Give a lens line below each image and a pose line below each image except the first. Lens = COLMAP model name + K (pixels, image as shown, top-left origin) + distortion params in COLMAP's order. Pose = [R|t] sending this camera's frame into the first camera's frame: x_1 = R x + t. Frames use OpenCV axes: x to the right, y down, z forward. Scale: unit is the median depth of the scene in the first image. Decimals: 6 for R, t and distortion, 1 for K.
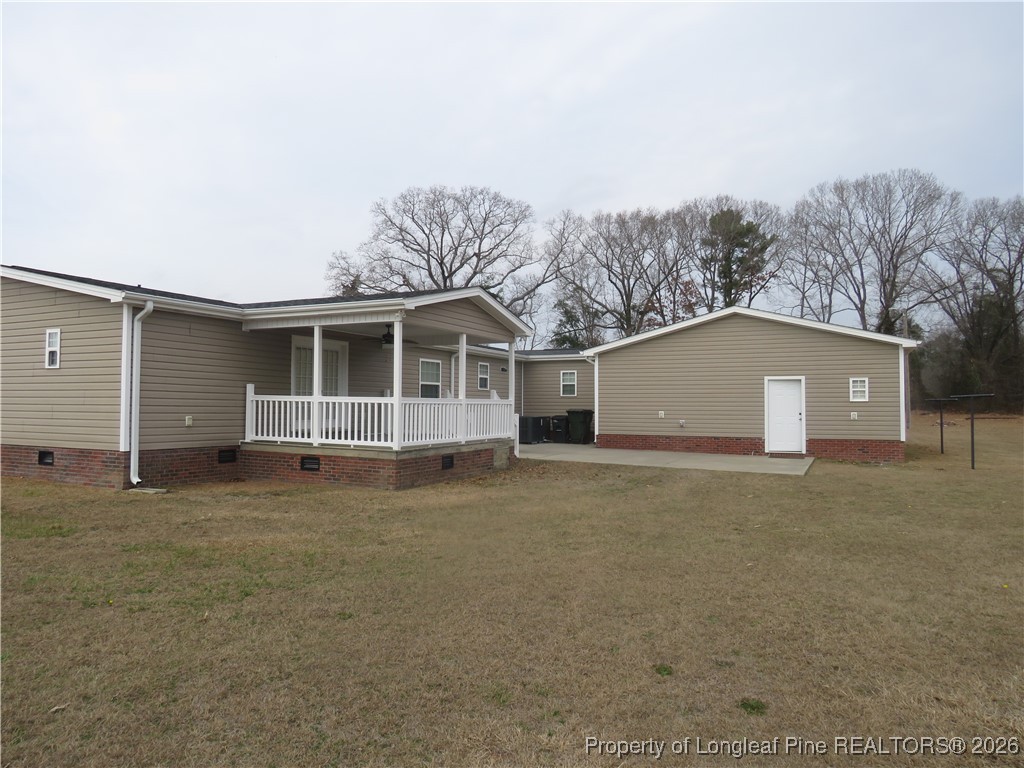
lens RADIAL K [[711.1, 0, 512.3], [0, 711.1, 384.6], [0, 0, 1]] dist [-0.034907, 0.006039]
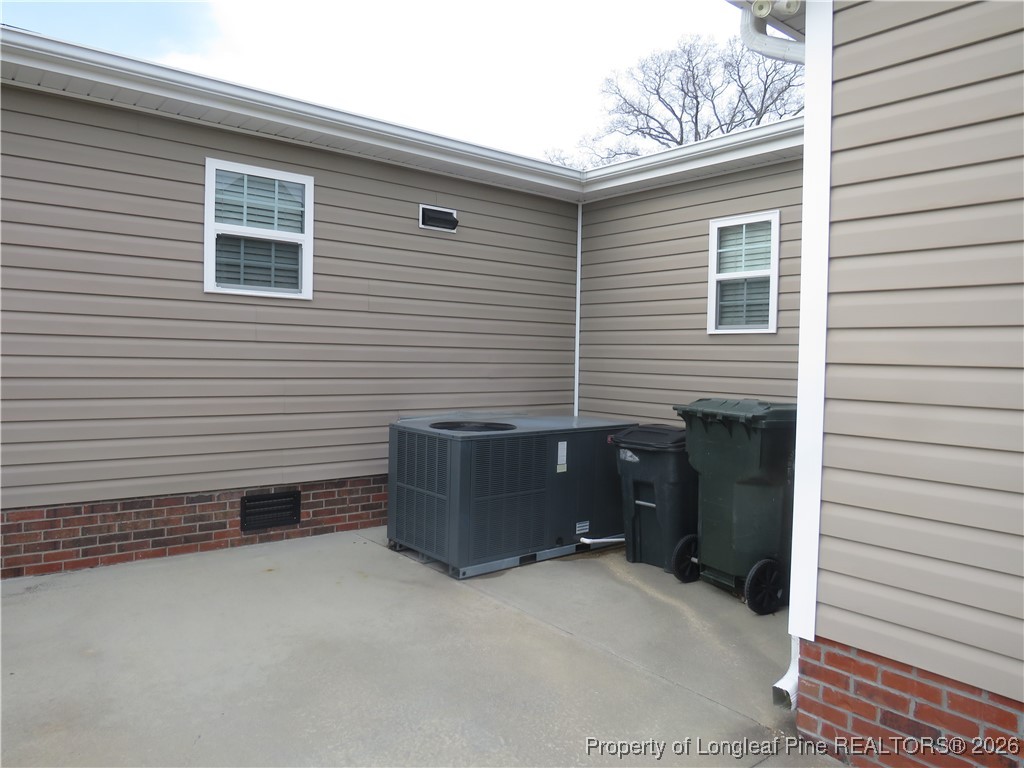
lens RADIAL K [[711.1, 0, 511.0], [0, 711.1, 379.3], [0, 0, 1]] dist [-0.034907, 0.006039]
pose [[0.900614, 0.031494, -0.433478, 0.041749], [-0.006086, 0.998187, 0.059877, 0.006685], [0.434578, -0.051287, 0.899173, 0.293385]]
